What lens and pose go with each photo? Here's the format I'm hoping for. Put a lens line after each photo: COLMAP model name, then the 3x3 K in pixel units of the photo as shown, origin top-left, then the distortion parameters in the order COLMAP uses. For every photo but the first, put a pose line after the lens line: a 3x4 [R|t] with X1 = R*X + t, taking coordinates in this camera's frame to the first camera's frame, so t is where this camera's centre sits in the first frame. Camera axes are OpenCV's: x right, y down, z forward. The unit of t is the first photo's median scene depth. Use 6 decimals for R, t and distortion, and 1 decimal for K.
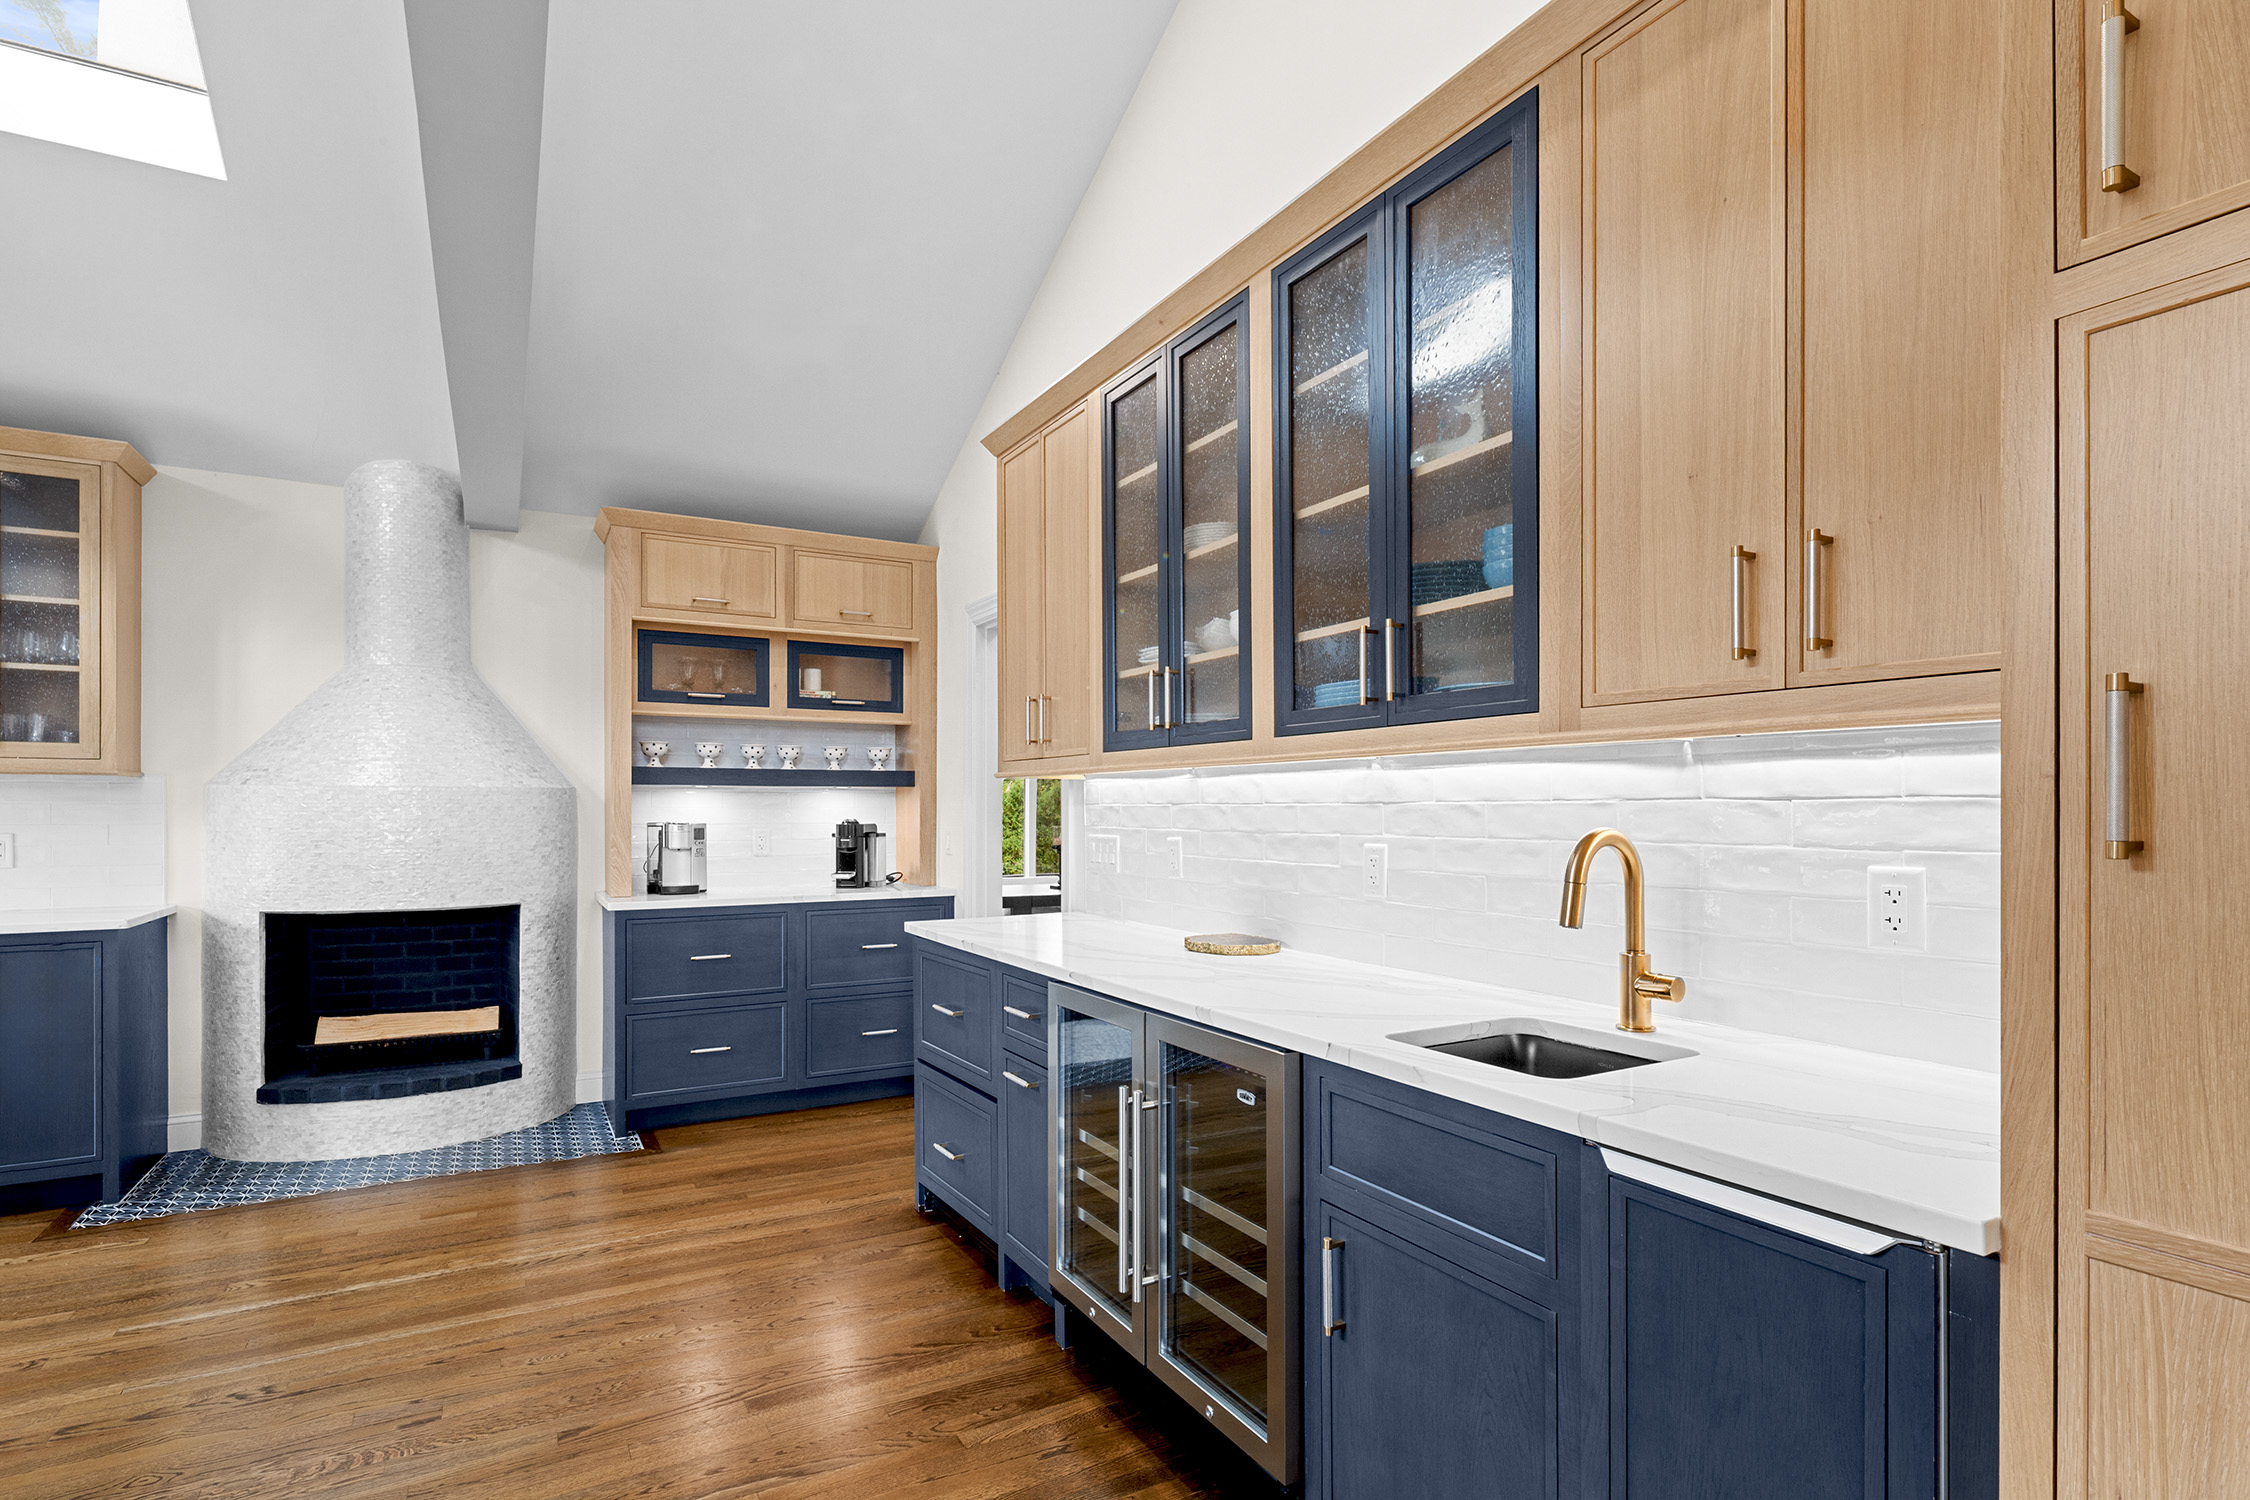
lens RADIAL K [[1094.3, 0, 1130.8], [0, 1094.3, 811.5], [0, 0, 1]] dist [-0.000803, -0.001326]
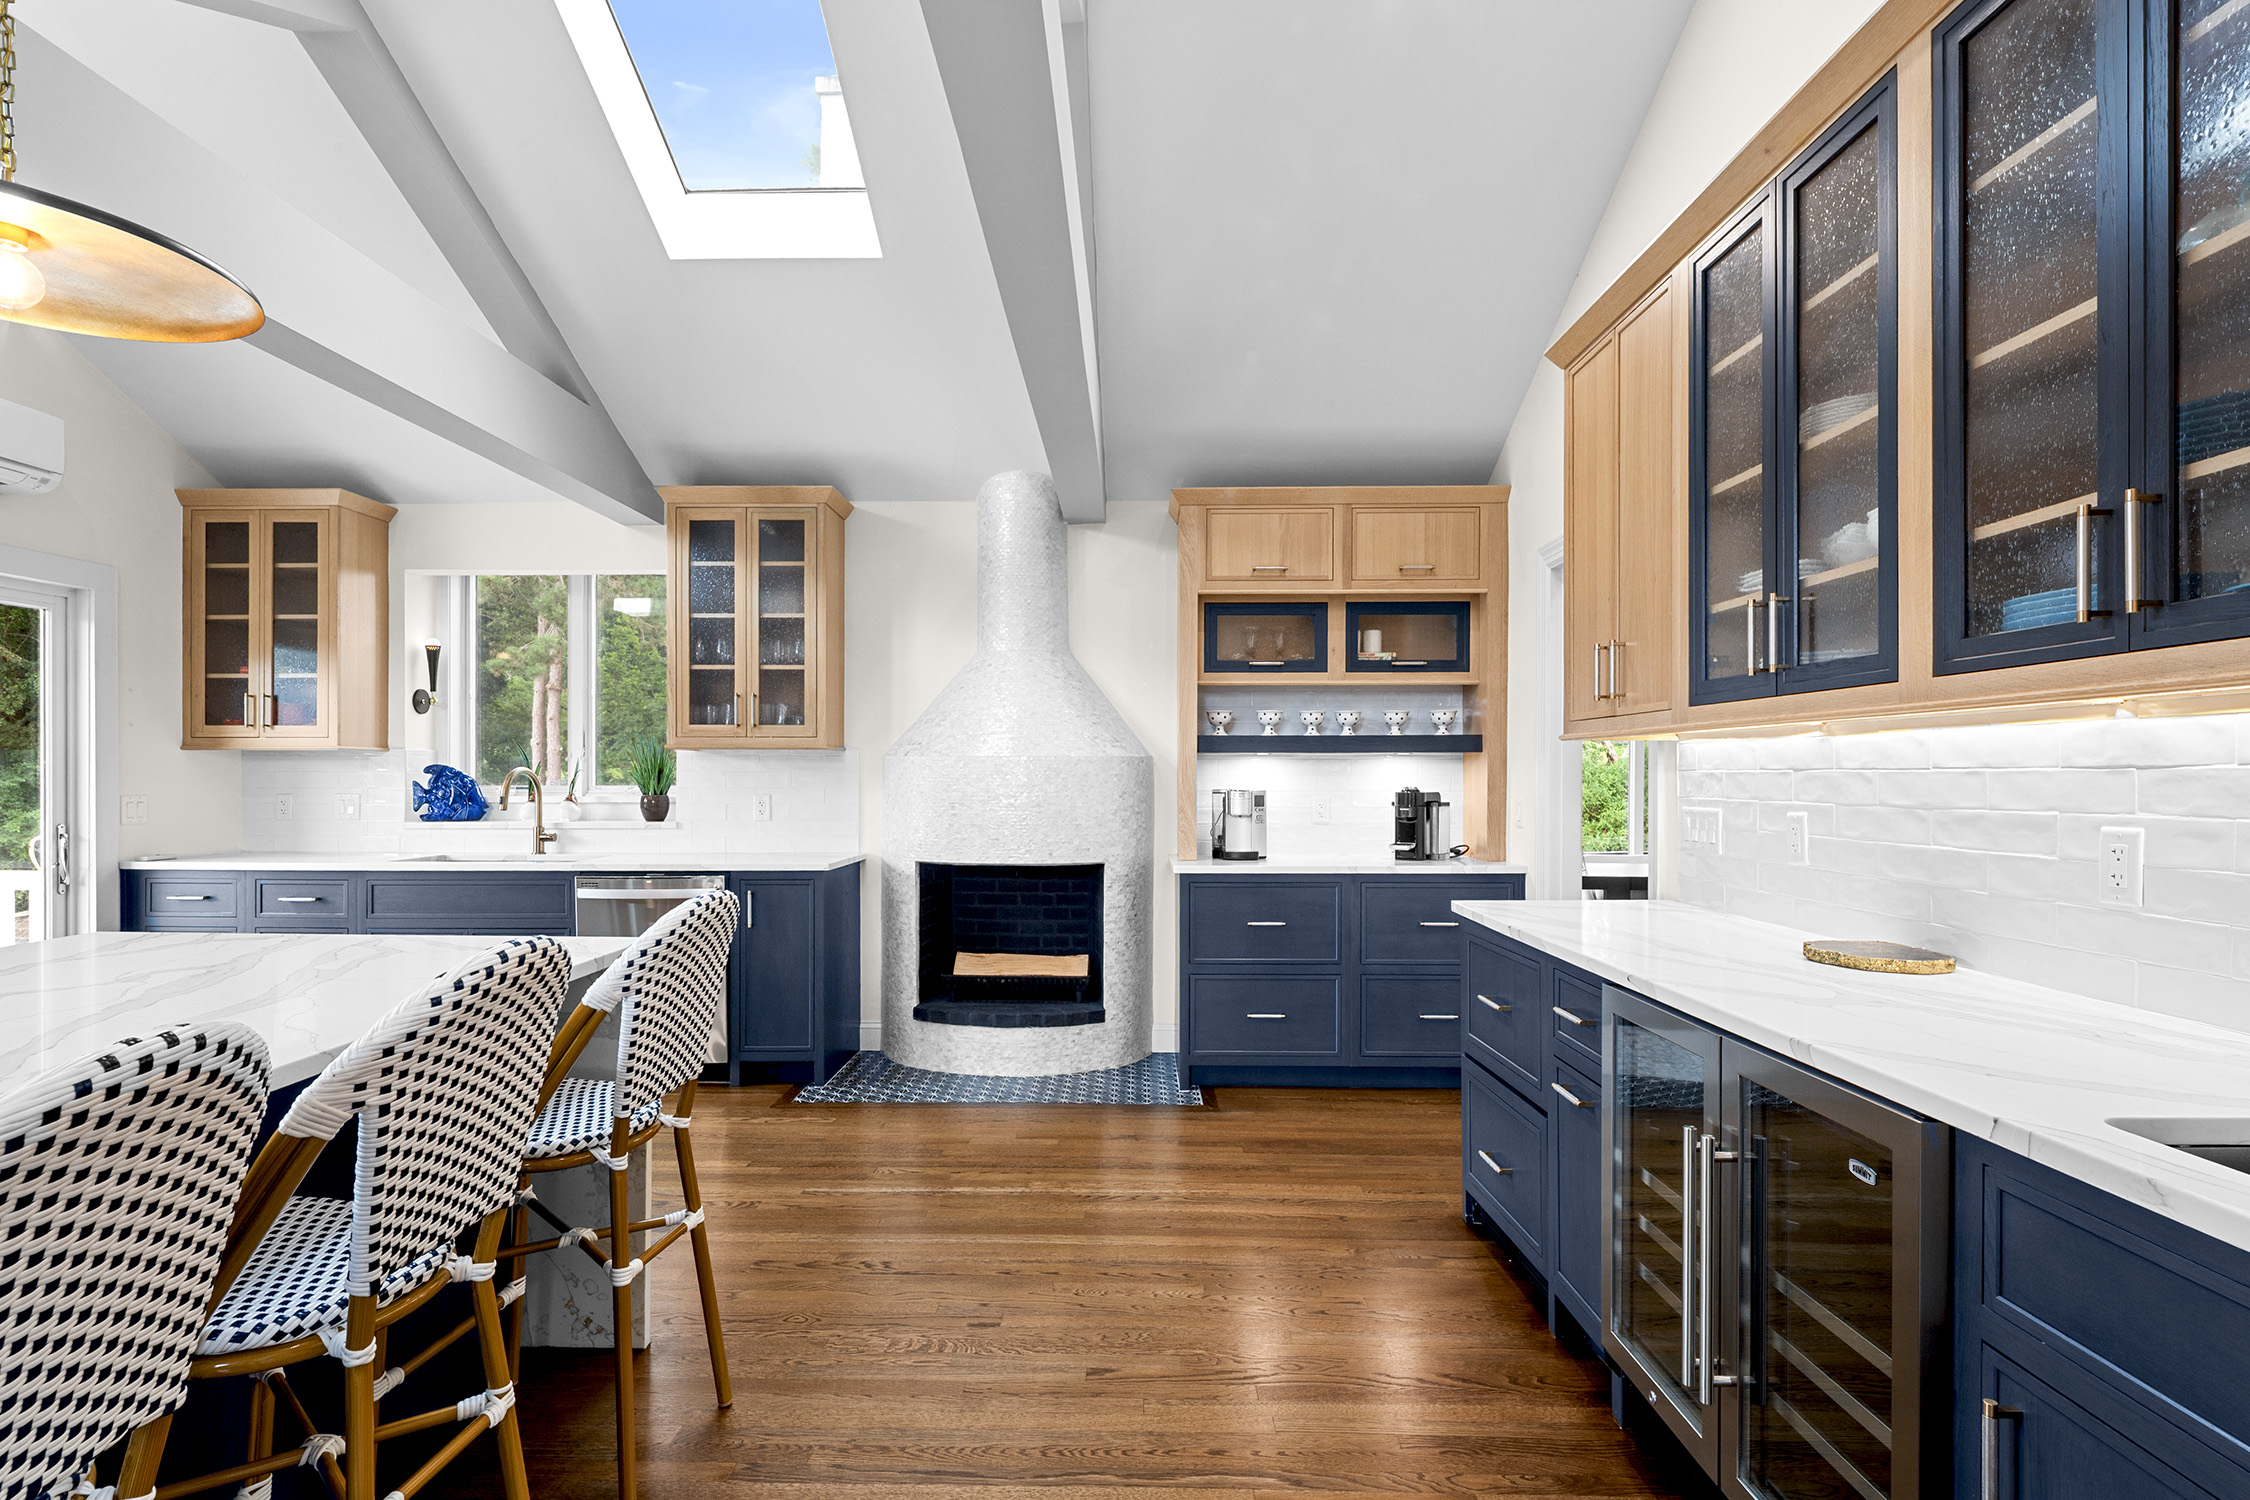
lens RADIAL K [[1124.5, 0, 1111.3], [0, 1124.5, 785.4], [0, 0, 1]] dist [0.003820, -0.003169]
pose [[0.856036, 0.004471, -0.516897, 0.033496], [-0.001579, 0.999981, 0.006035, 0.000160], [0.516914, -0.004350, 0.856027, 0.053231]]
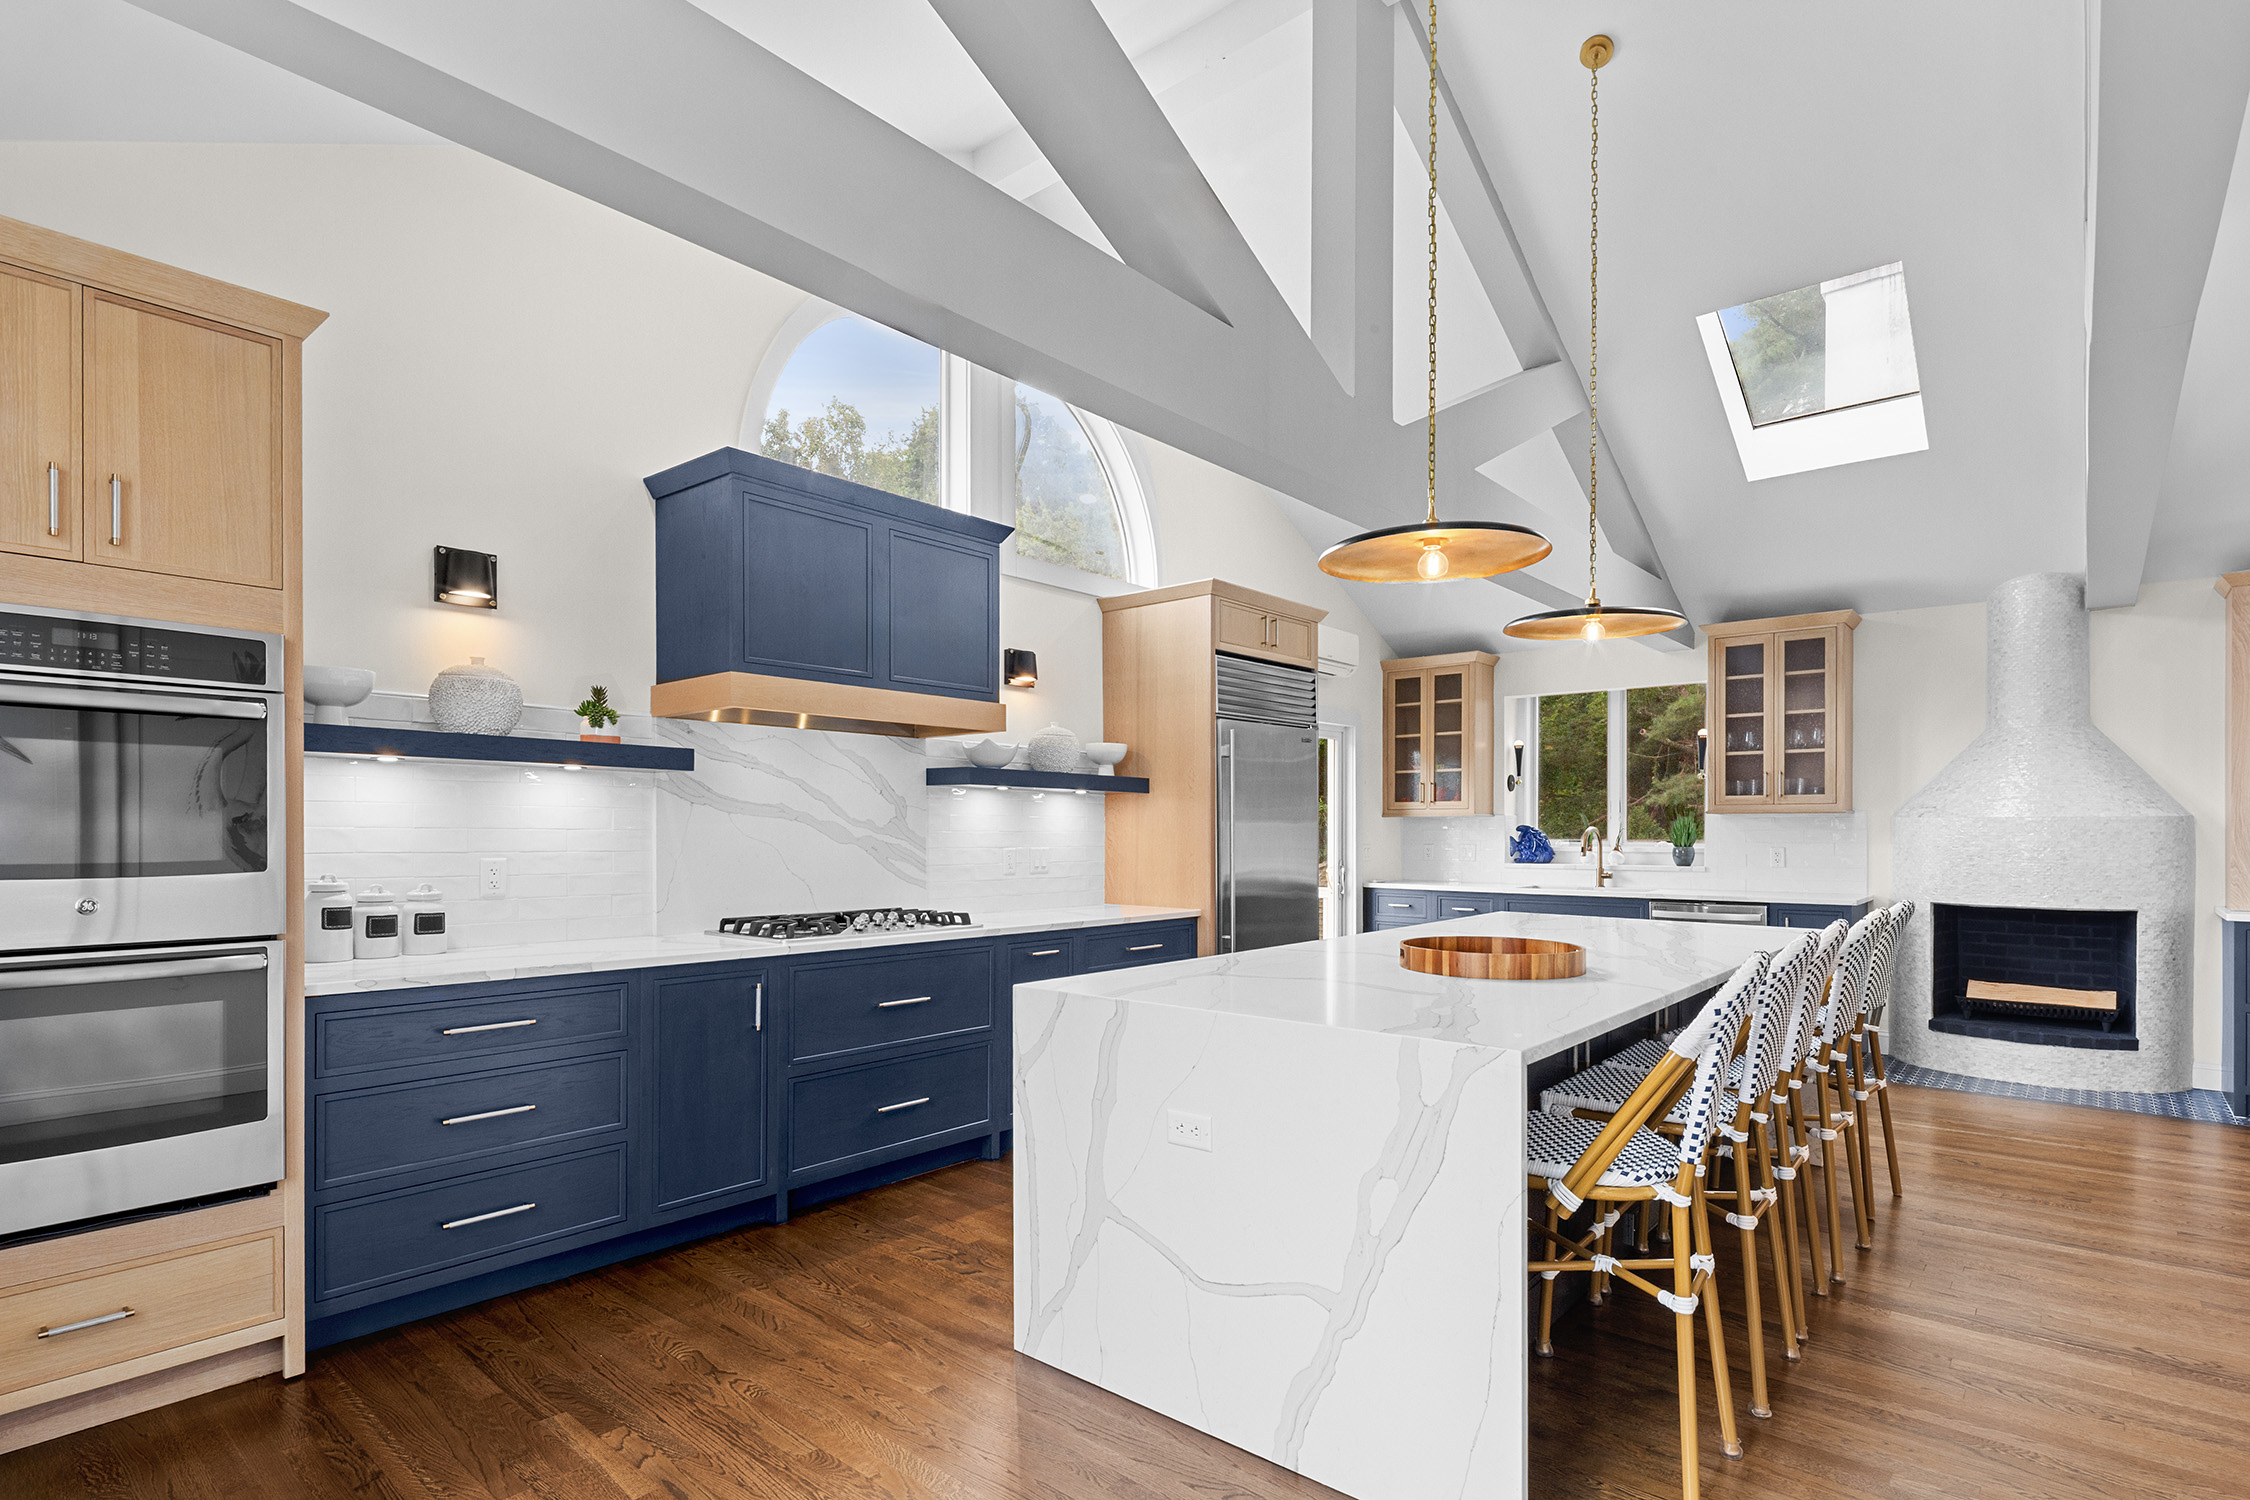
lens RADIAL K [[1117.5, 0, 1109.0], [0, 1117.5, 833.1], [0, 0, 1]] dist [0.002032, -0.001059]
pose [[0.327373, 0.002439, -0.944892, 0.312613], [-0.000797, 0.999997, 0.002305, -0.006203], [0.944895, -0.000002, 0.327374, -0.626489]]
